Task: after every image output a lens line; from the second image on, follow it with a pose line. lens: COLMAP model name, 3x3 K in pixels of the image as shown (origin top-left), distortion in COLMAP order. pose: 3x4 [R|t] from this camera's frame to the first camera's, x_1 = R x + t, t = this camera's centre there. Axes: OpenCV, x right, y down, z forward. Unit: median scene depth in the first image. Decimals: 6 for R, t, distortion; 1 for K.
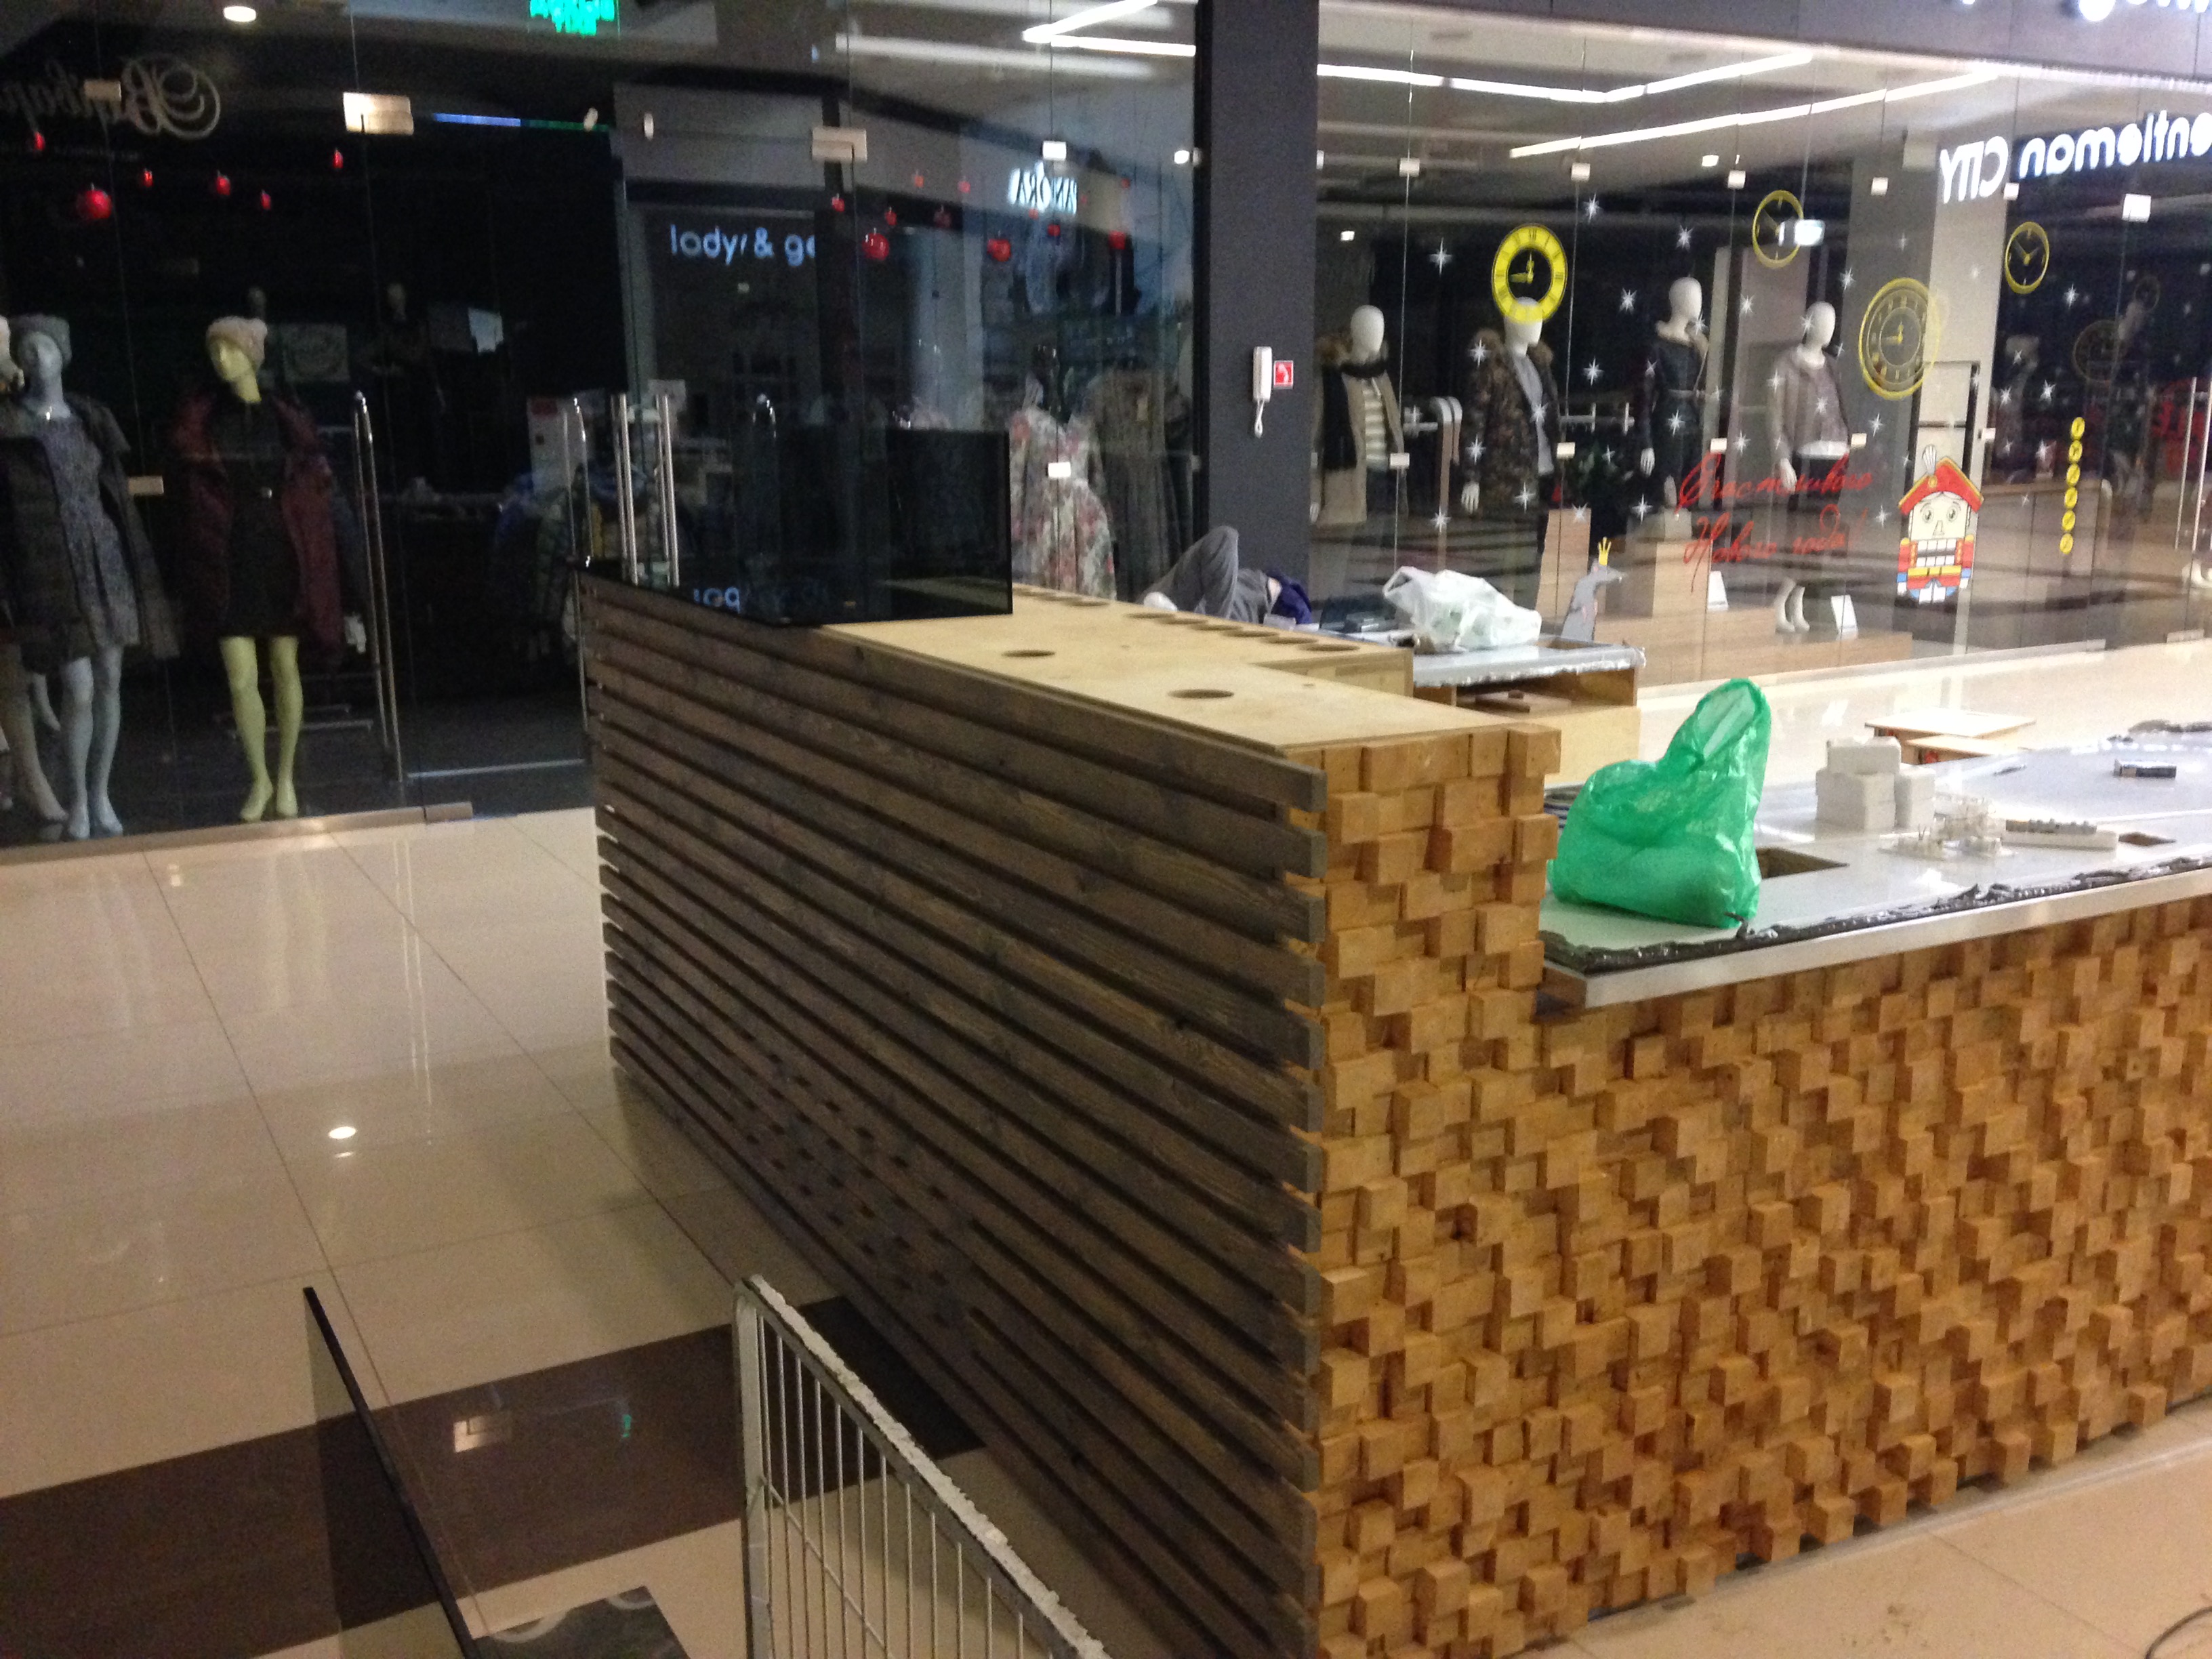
lens RADIAL K [[2014.4, 0, 1117.8], [0, 2014.4, 825.3], [0, 0, 1]] dist [0.183956, -0.262510]
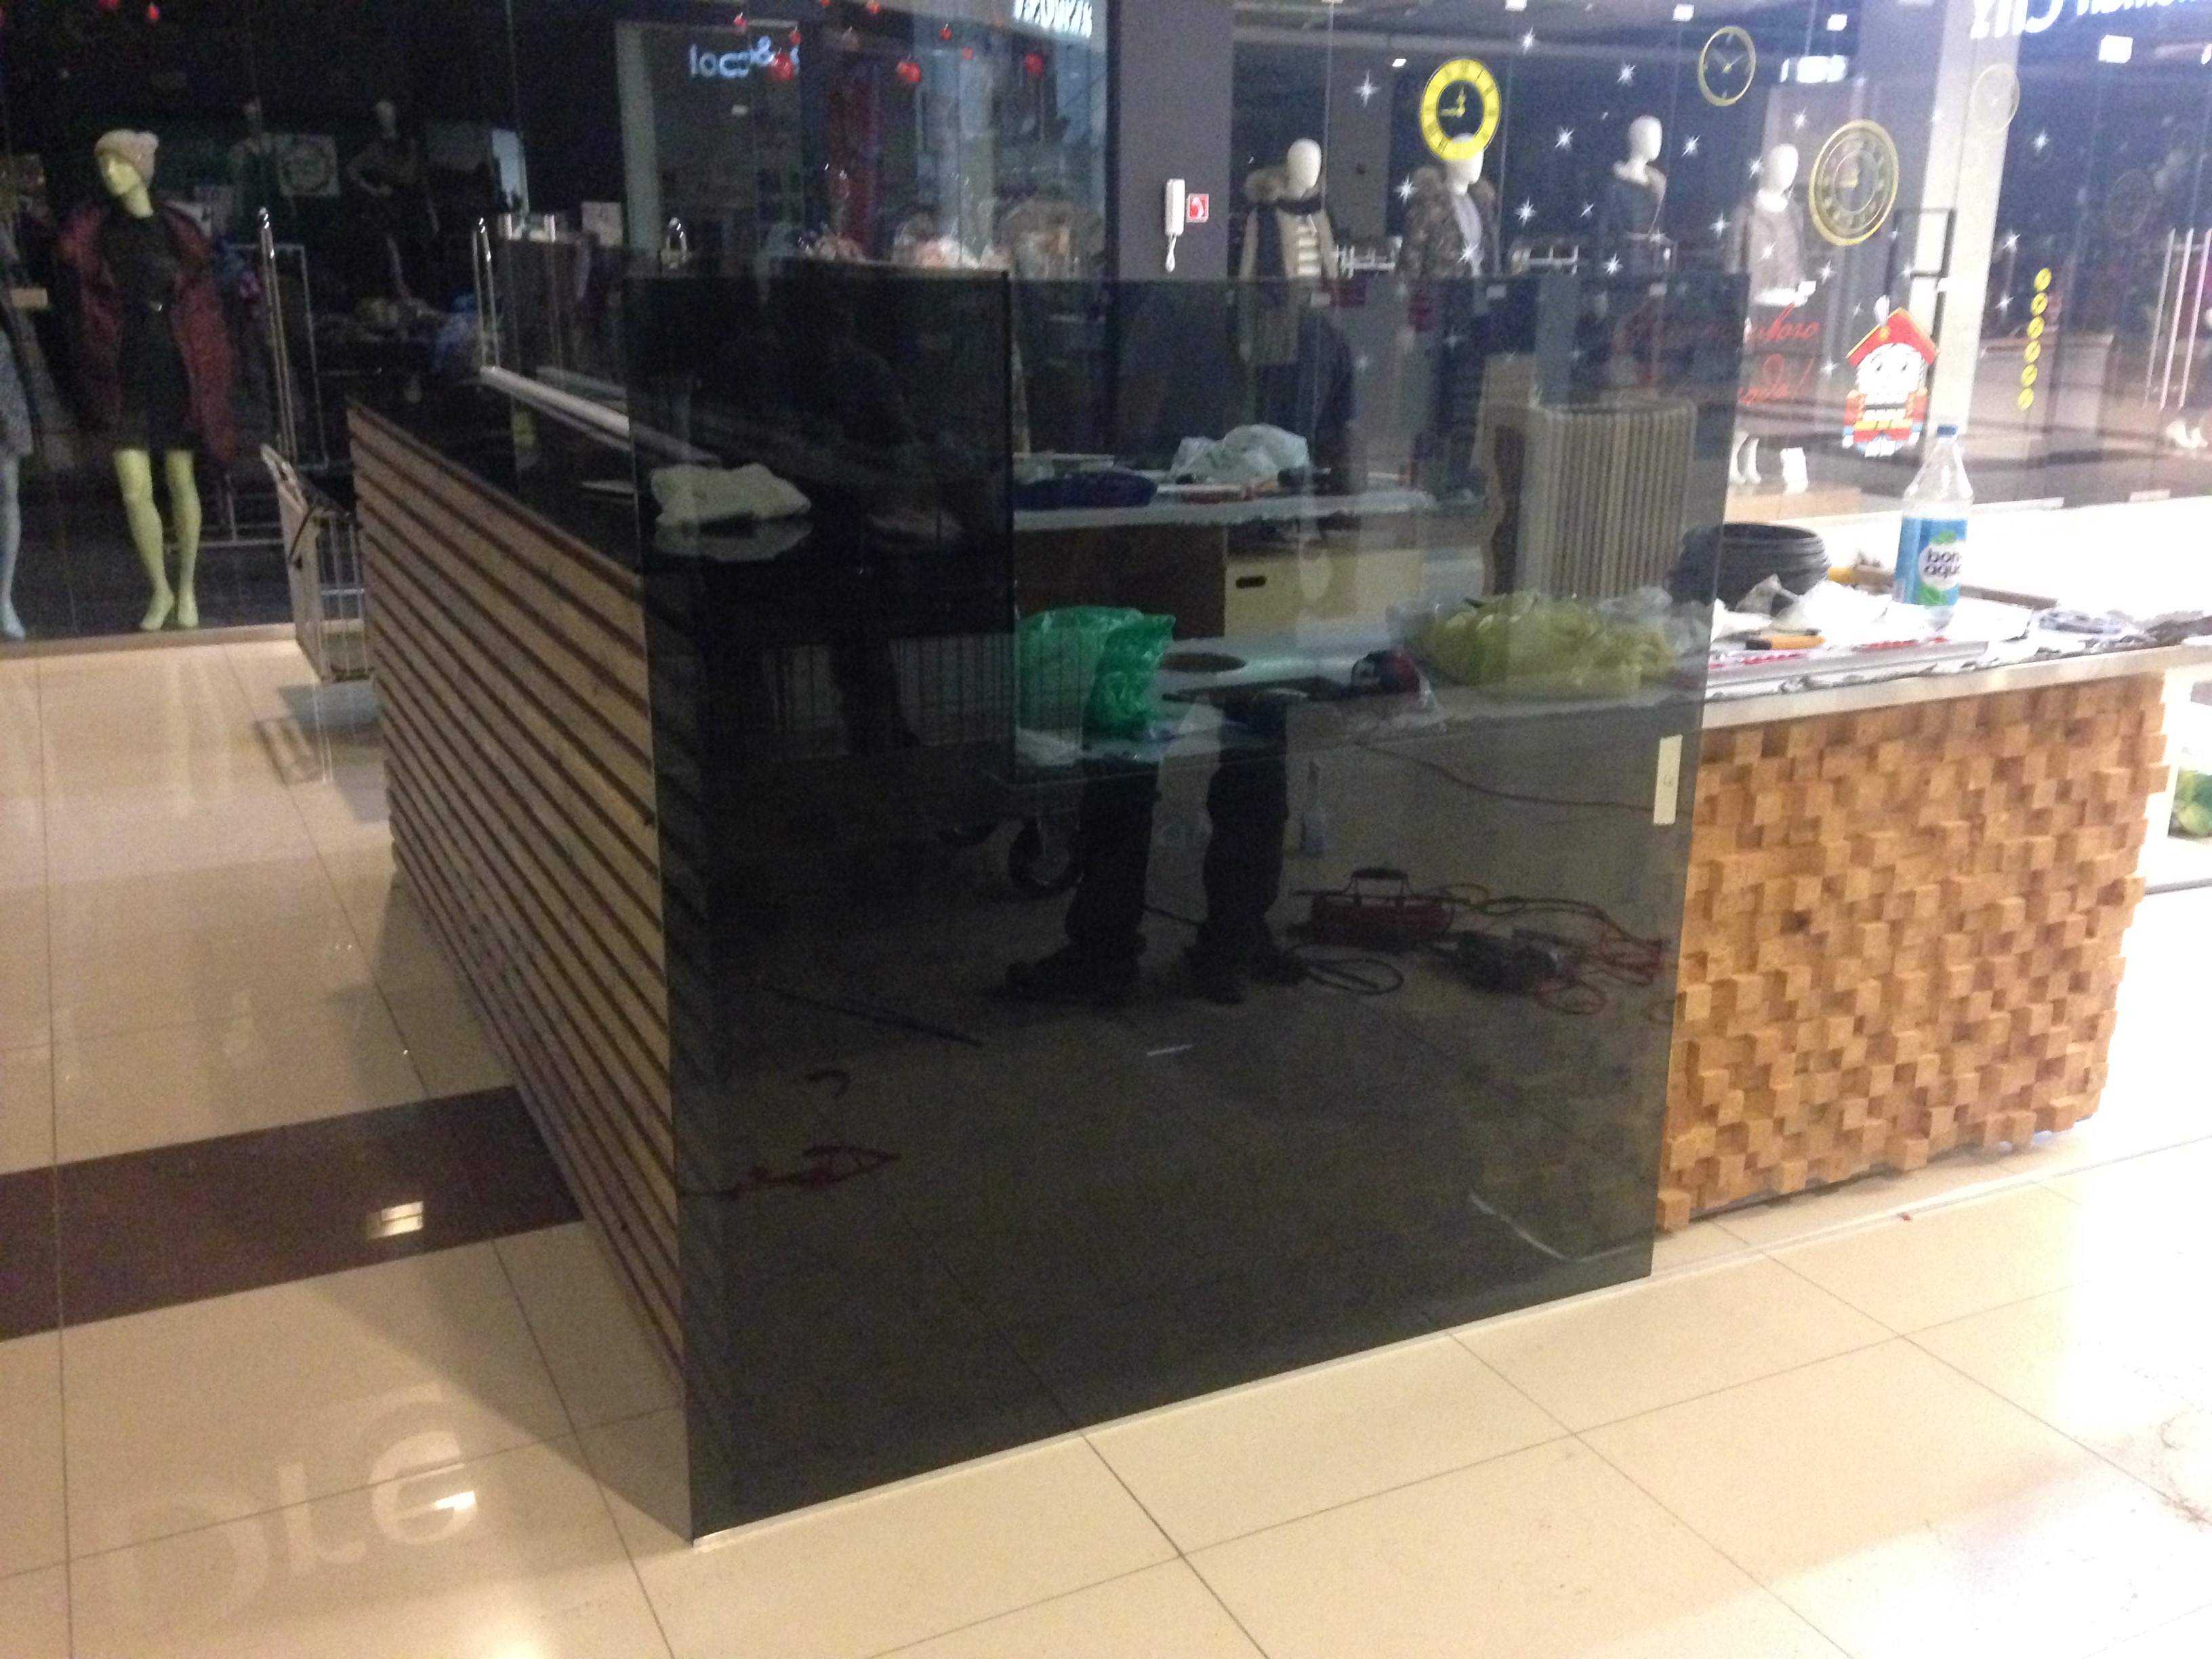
lens RADIAL K [[2005.6, 0, 1106.0], [0, 2005.6, 829.5], [0, 0, 1]] dist [0.163772, -0.219730]
pose [[0.998963, 0.028141, -0.035804, 0.077708], [-0.025260, 0.996594, 0.078498, 0.003317], [0.037891, -0.077512, 0.996271, -0.012520]]
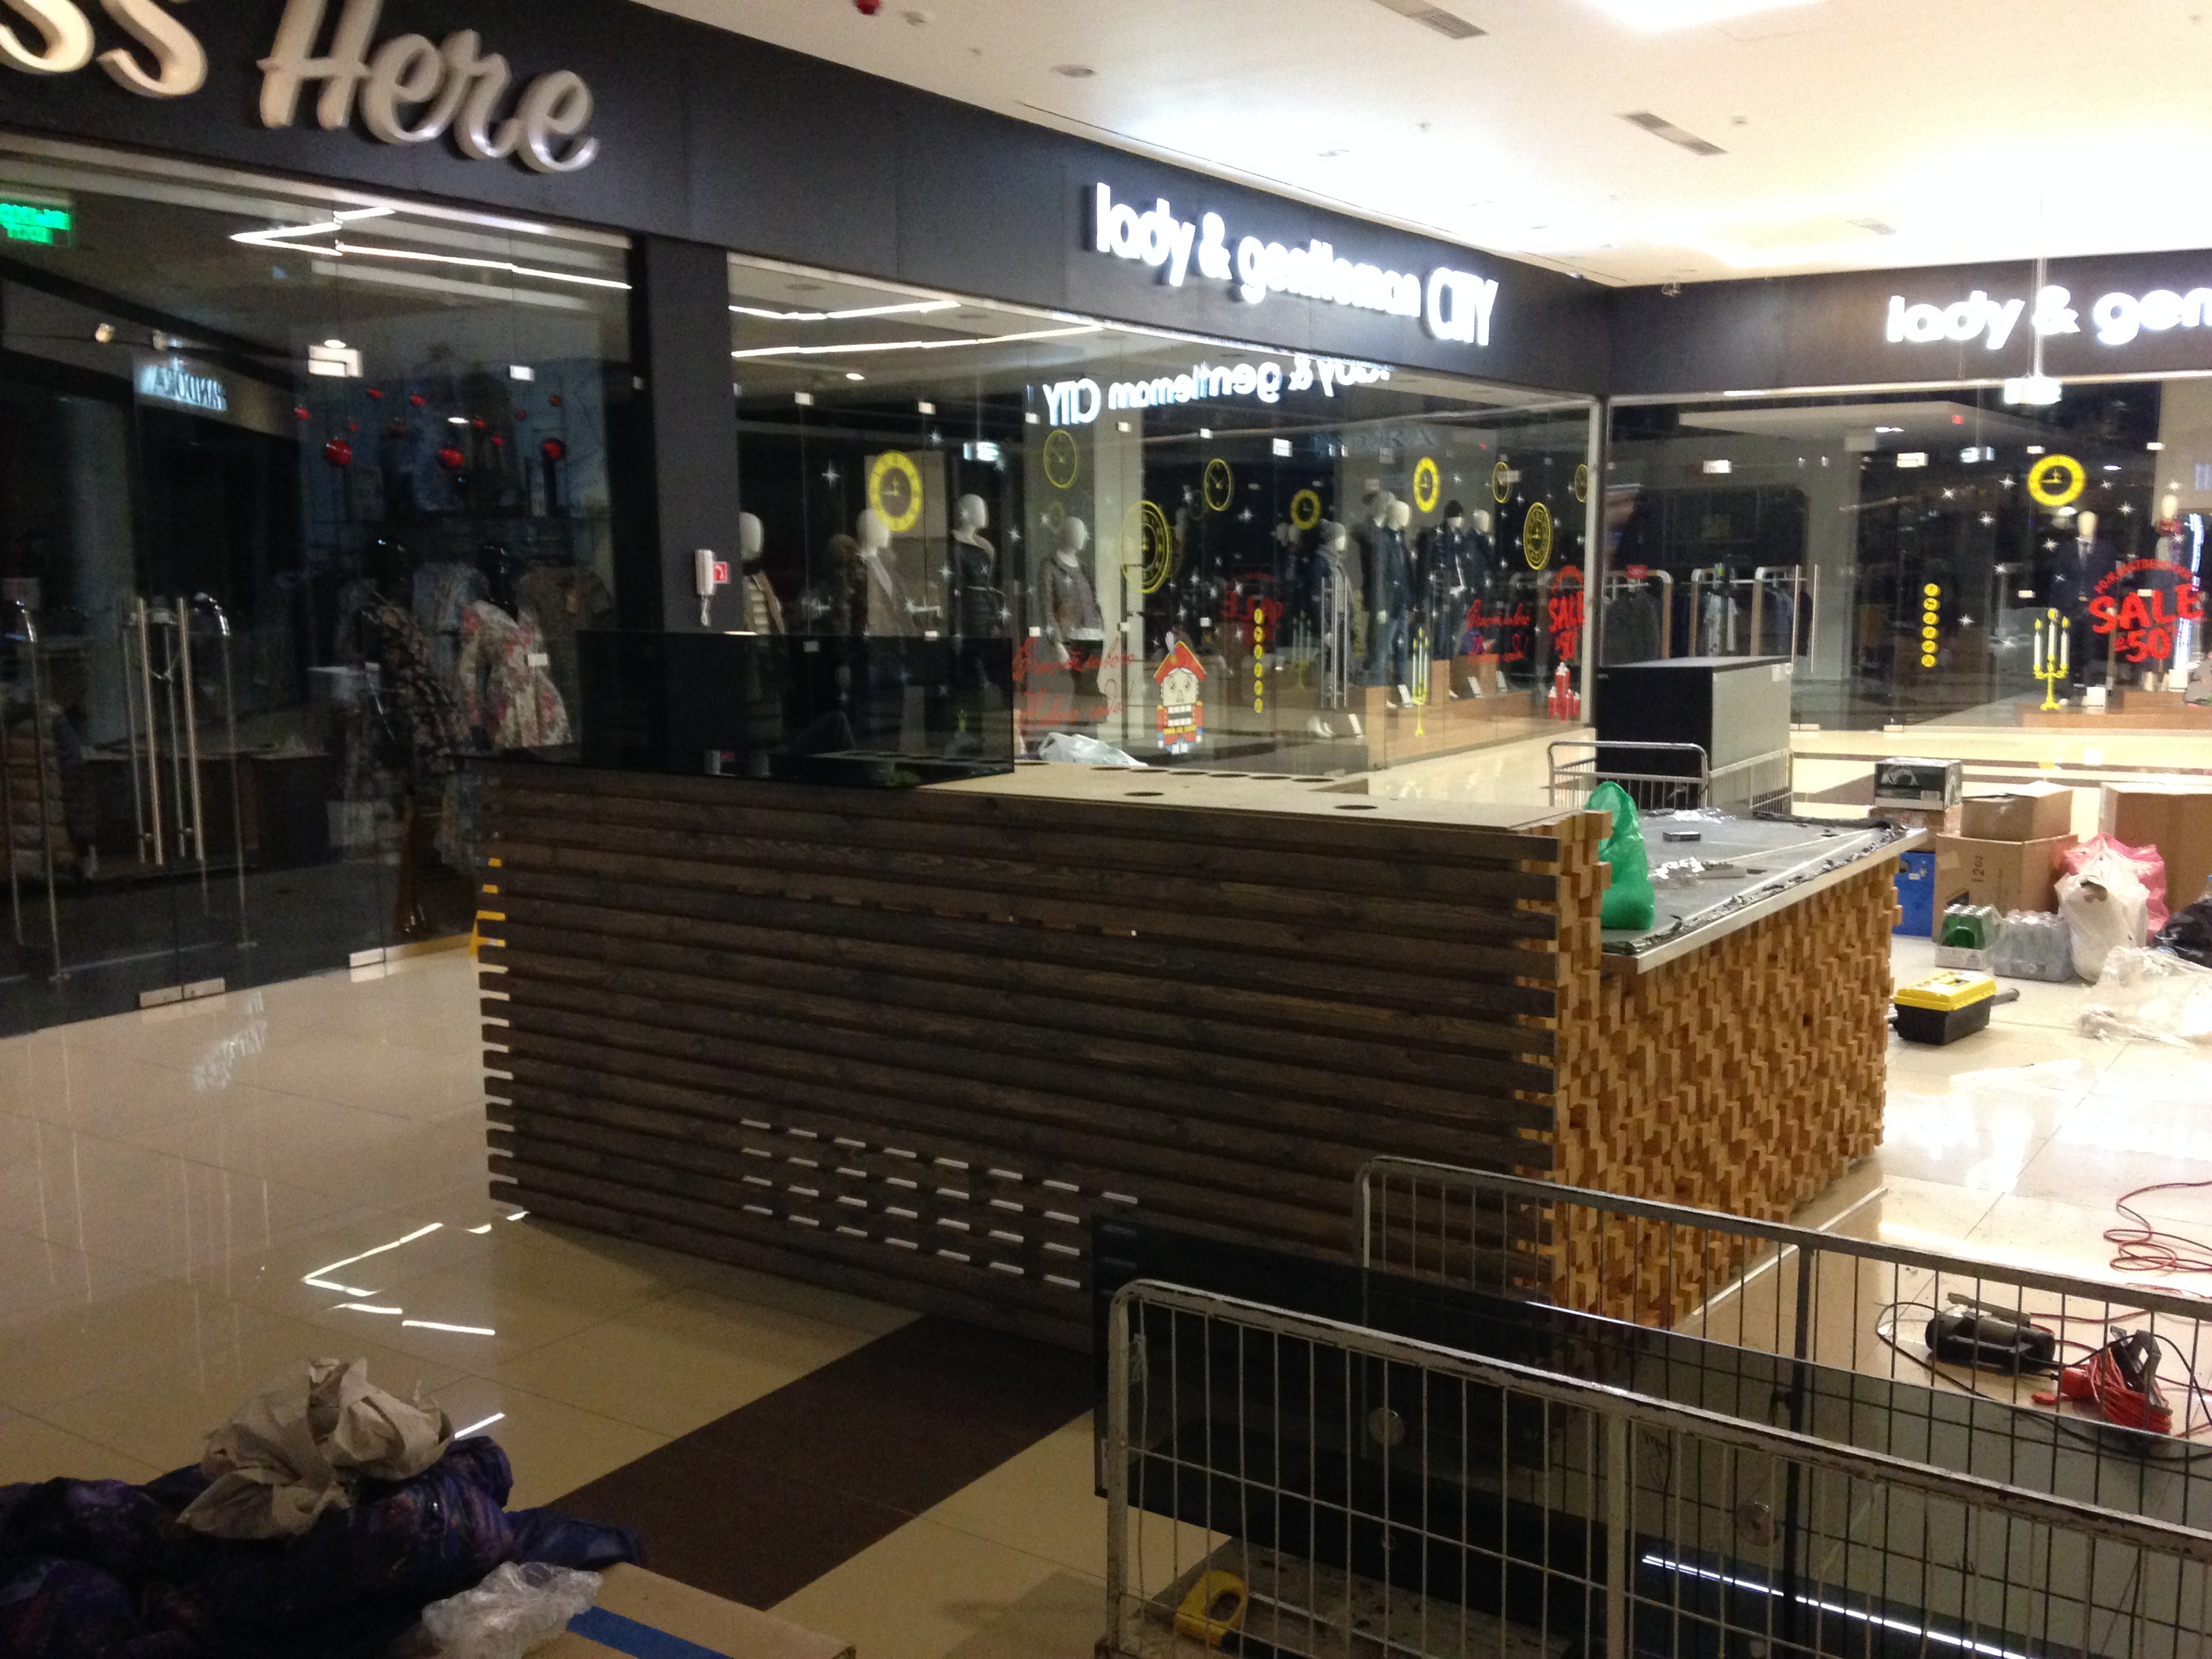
lens RADIAL K [[2014.4, 0, 1117.8], [0, 2014.4, 825.3], [0, 0, 1]] dist [0.183956, -0.262510]
pose [[0.893988, -0.060119, 0.444039, -0.220099], [0.097620, 0.993287, -0.062057, 0.007334], [-0.437328, 0.098825, 0.893856, -0.080784]]
